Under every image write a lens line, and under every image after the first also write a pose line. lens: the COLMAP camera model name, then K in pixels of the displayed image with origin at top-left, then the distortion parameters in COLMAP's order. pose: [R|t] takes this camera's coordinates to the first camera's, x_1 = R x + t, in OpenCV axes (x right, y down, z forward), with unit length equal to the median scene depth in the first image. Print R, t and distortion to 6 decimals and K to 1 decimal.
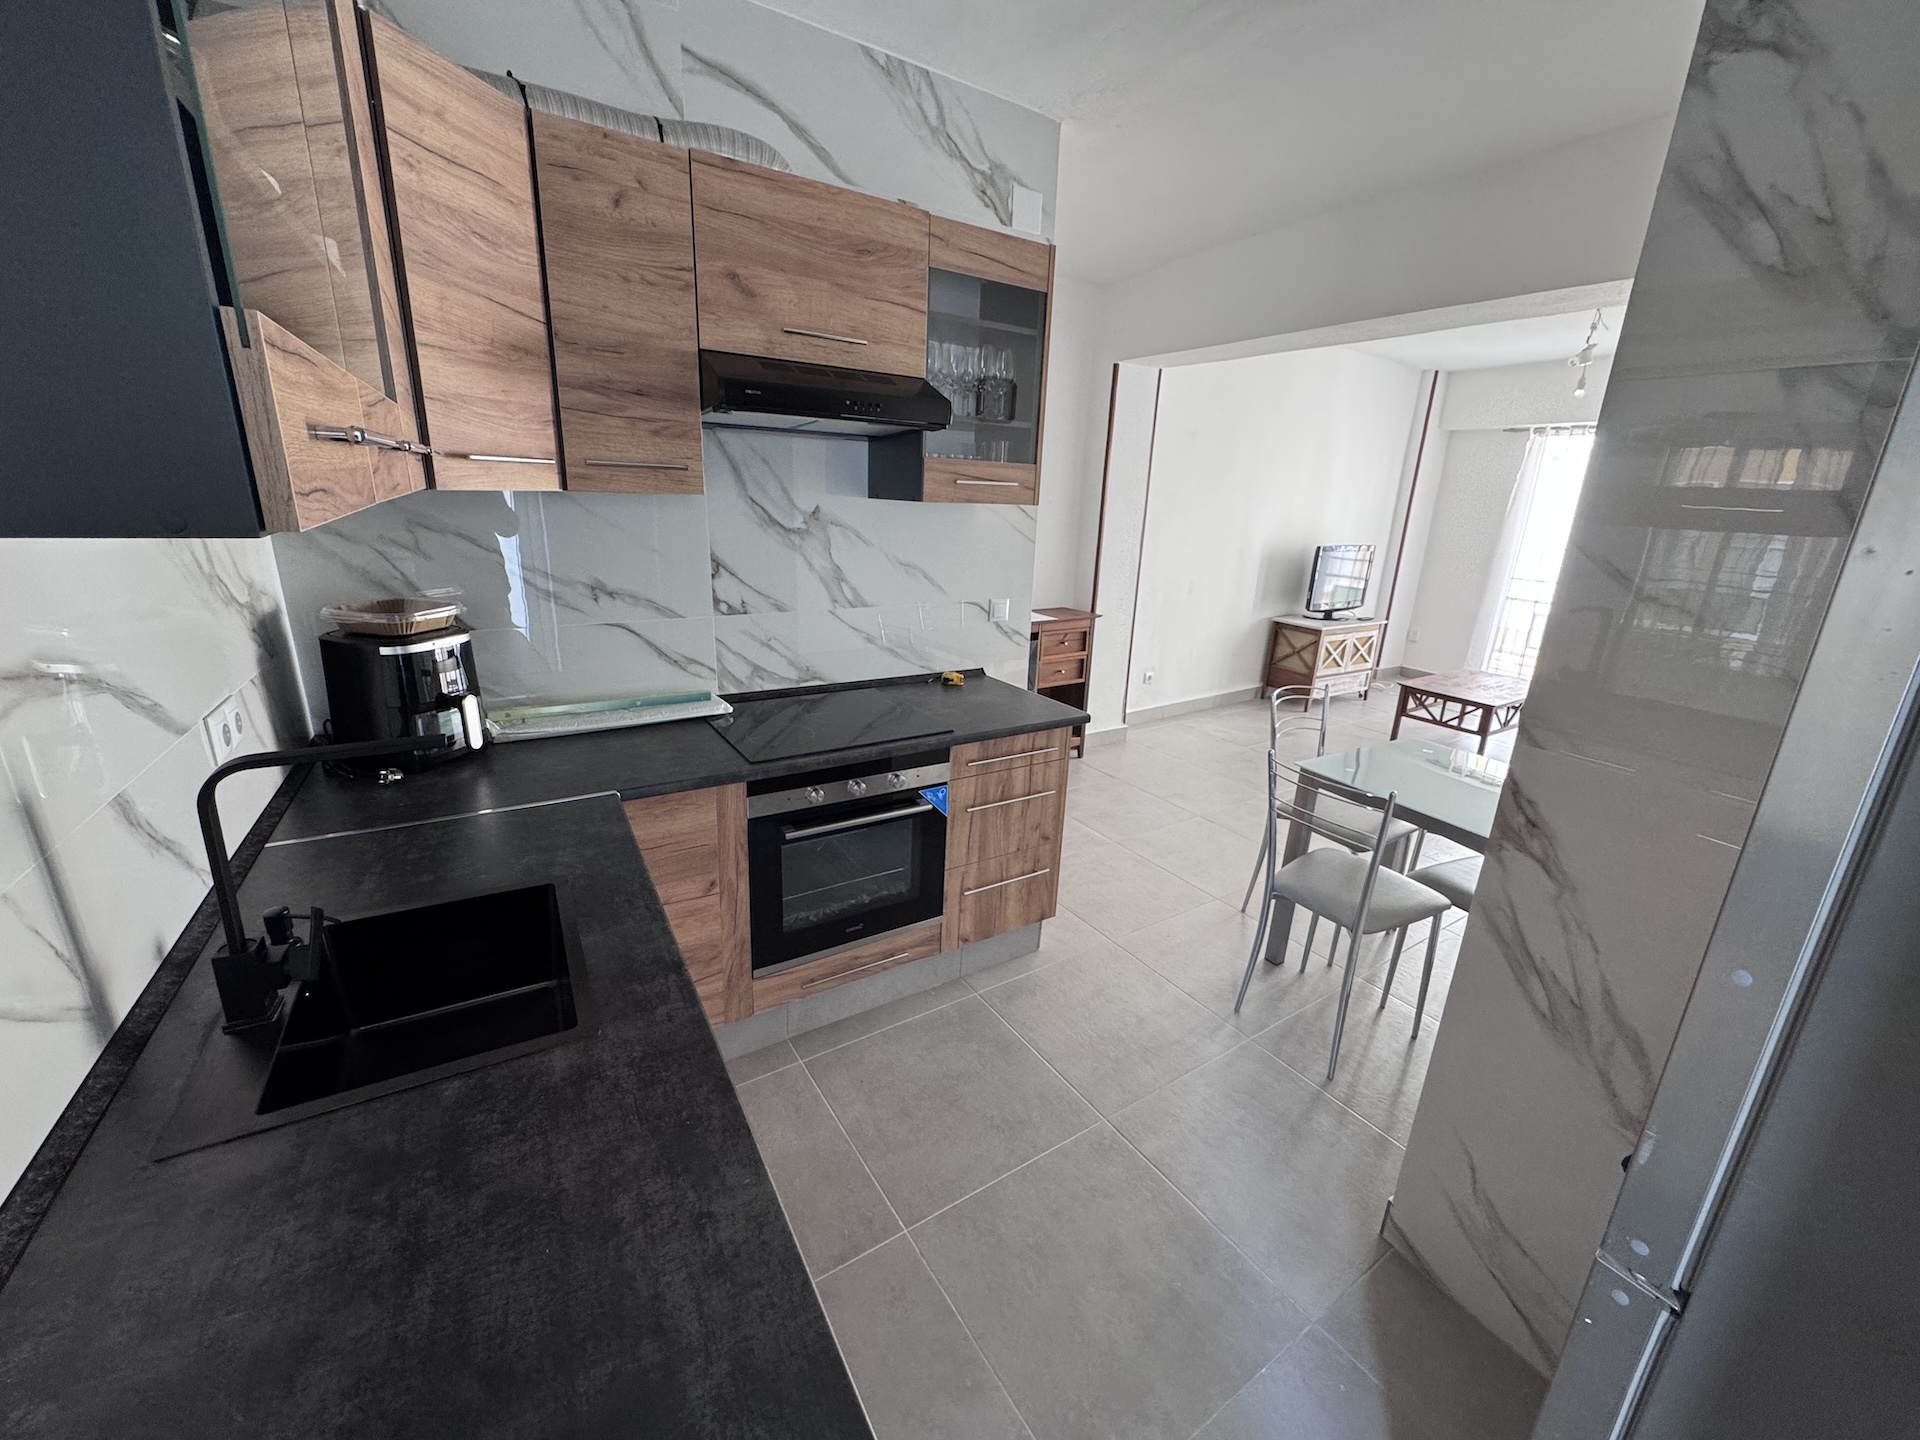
lens RADIAL K [[764.5, 0, 962.3], [0, 764.5, 714.6], [0, 0, 1]] dist [-0.004628, 0.000765]
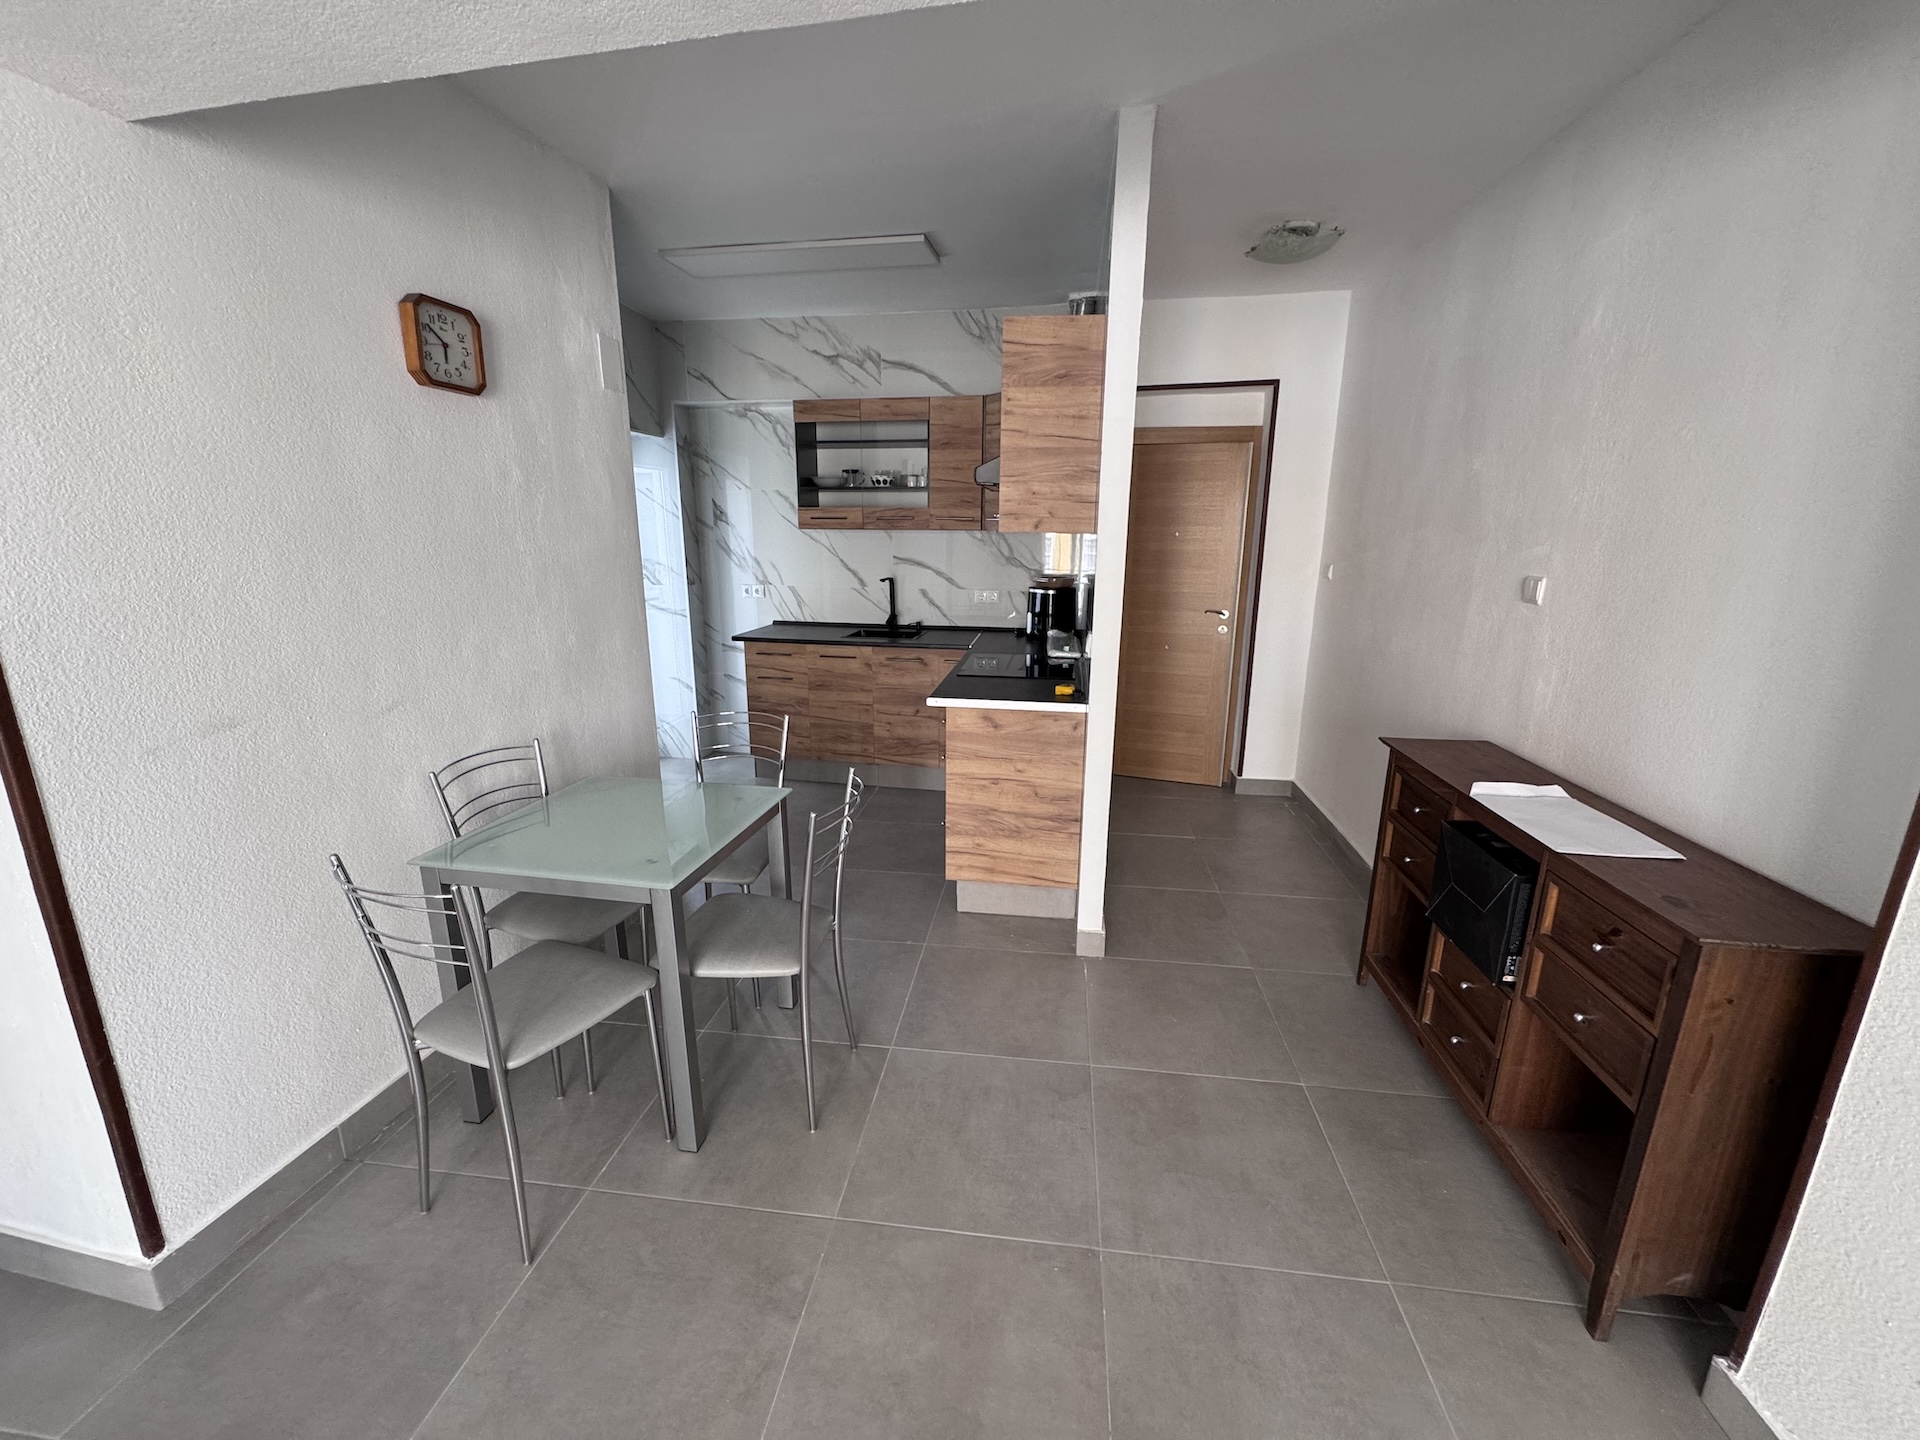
lens RADIAL K [[764.5, 0, 964.0], [0, 764.5, 716.0], [0, 0, 1]] dist [-0.004628, 0.000765]
pose [[-0.650229, 0.135361, -0.747582, 0.992855], [-0.250320, 0.890885, 0.379030, -0.428602], [0.717316, 0.433591, -0.545396, 1.630355]]
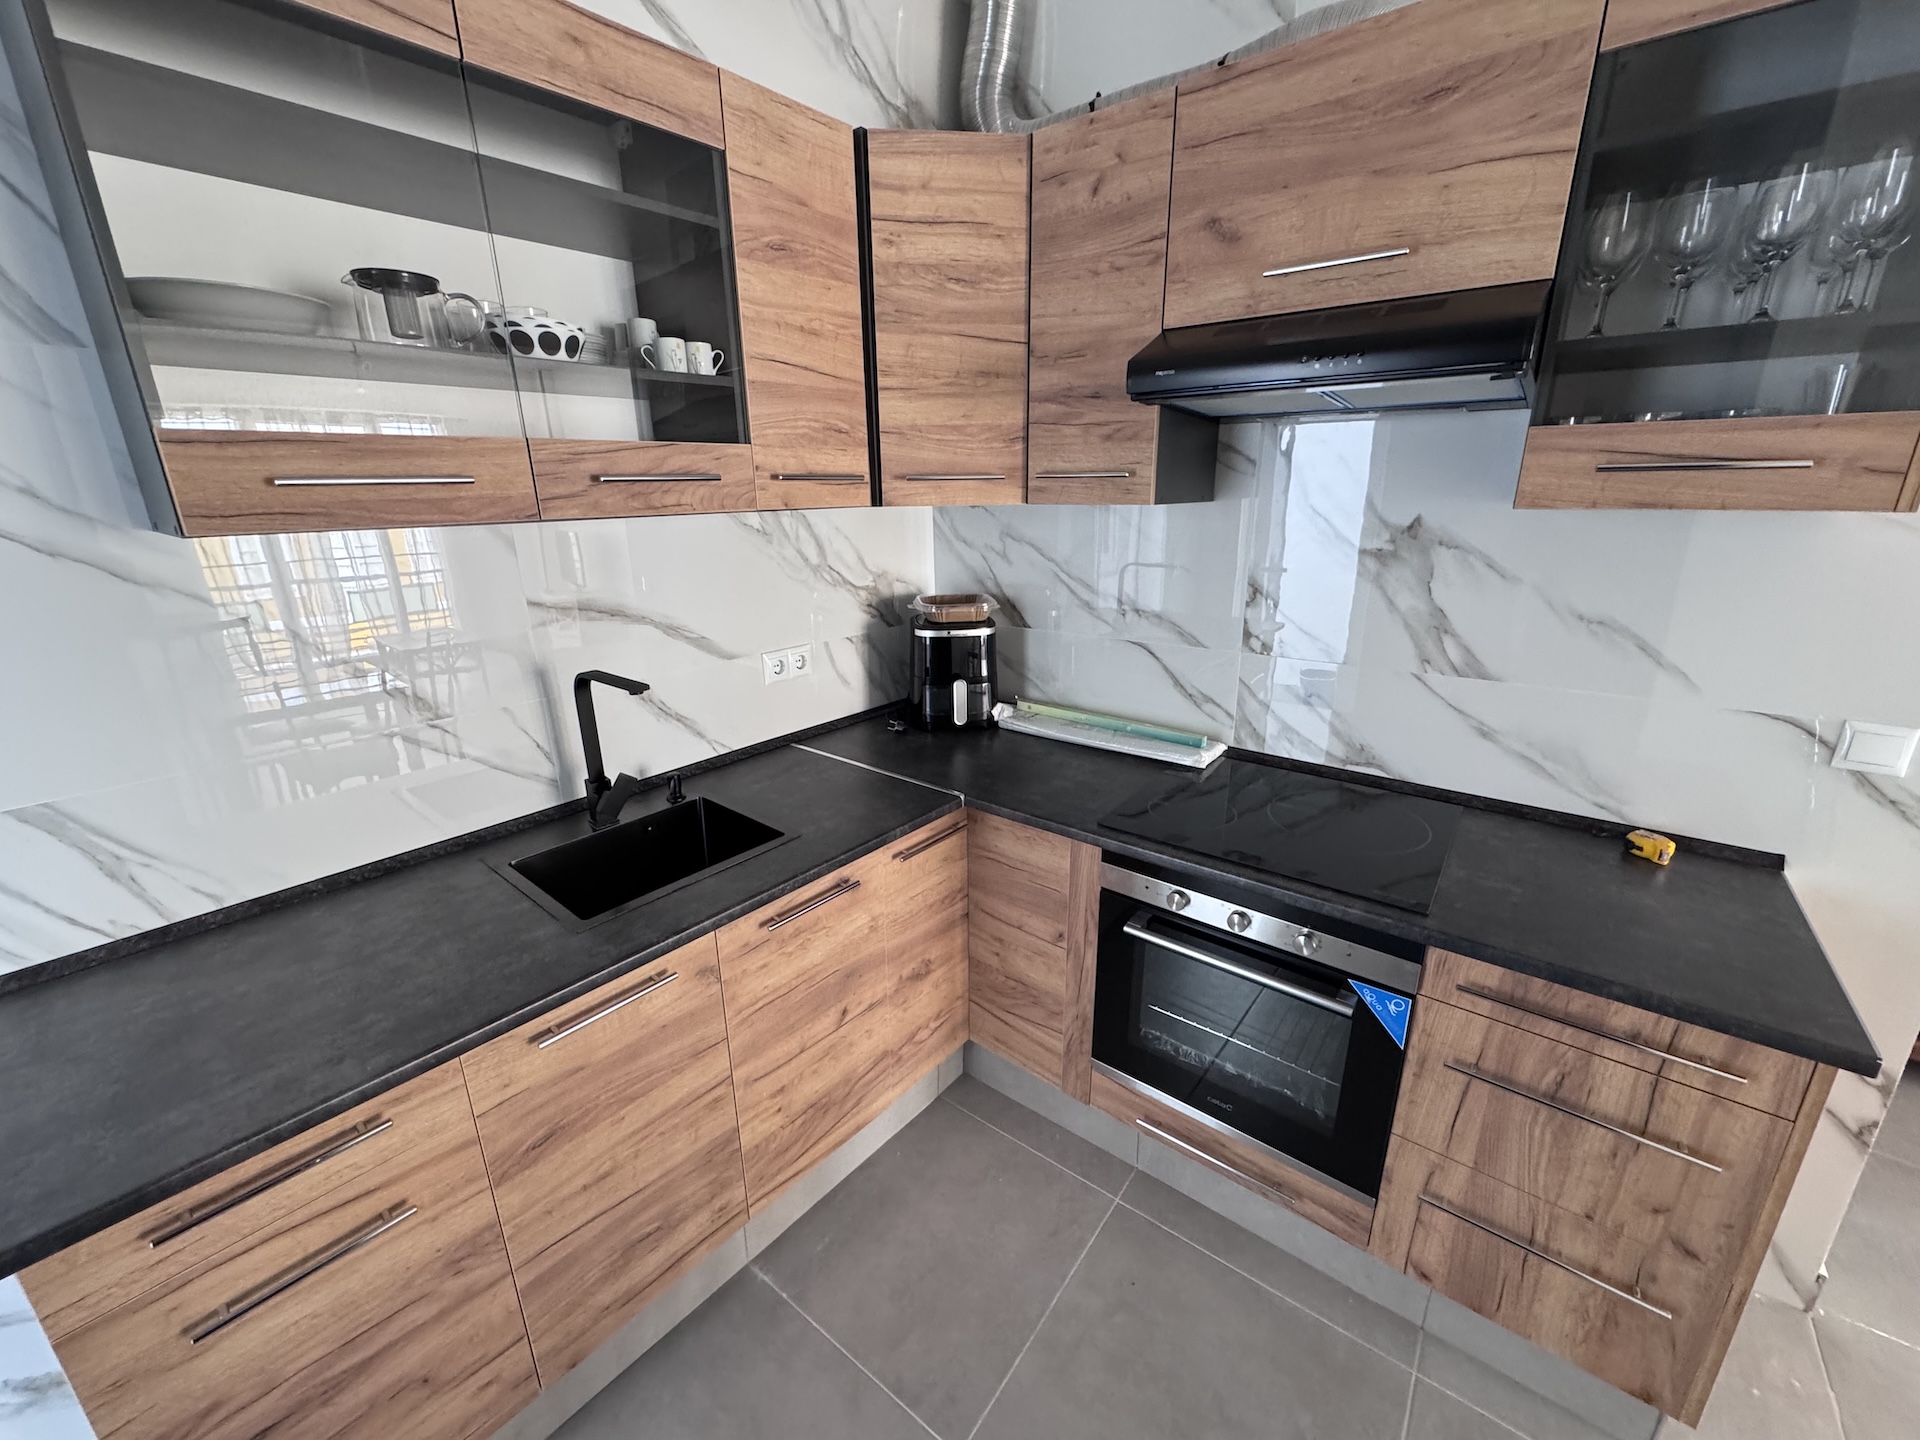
lens RADIAL K [[764.5, 0, 962.0], [0, 764.5, 714.6], [0, 0, 1]] dist [-0.004628, 0.000765]
pose [[0.331520, 0.230320, -0.914903, 0.305220], [-0.243443, 0.957787, 0.152903, -0.105419], [0.911499, 0.172037, 0.373595, 0.390114]]
